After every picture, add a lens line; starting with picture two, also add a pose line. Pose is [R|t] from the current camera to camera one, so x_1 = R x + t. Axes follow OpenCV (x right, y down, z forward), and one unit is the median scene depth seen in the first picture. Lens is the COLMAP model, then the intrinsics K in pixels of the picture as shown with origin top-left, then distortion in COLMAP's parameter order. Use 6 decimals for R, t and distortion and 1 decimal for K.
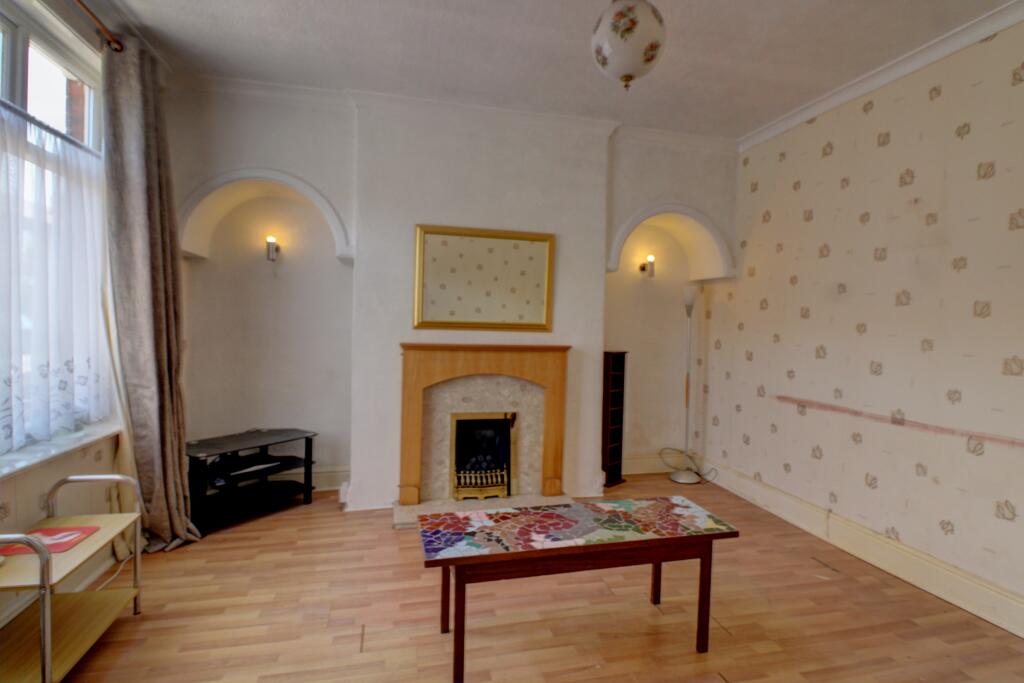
lens RADIAL K [[517.9, 0, 513.9], [0, 517.9, 337.0], [0, 0, 1]] dist [-0.003287, -0.002235]
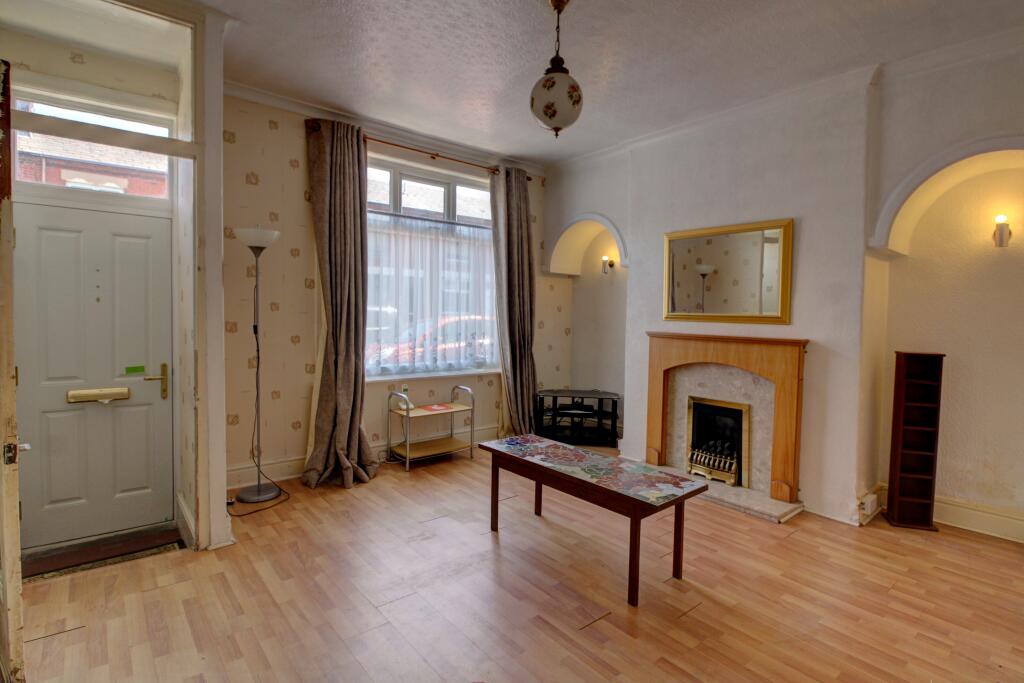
lens RADIAL K [[517.9, 0, 514.9], [0, 517.9, 340.3], [0, 0, 1]] dist [-0.003287, -0.002235]
pose [[0.426145, 0.032776, -0.904061, 0.736333], [-0.035512, 0.999179, 0.019485, 0.018826], [0.903958, 0.023802, 0.426959, 0.170728]]
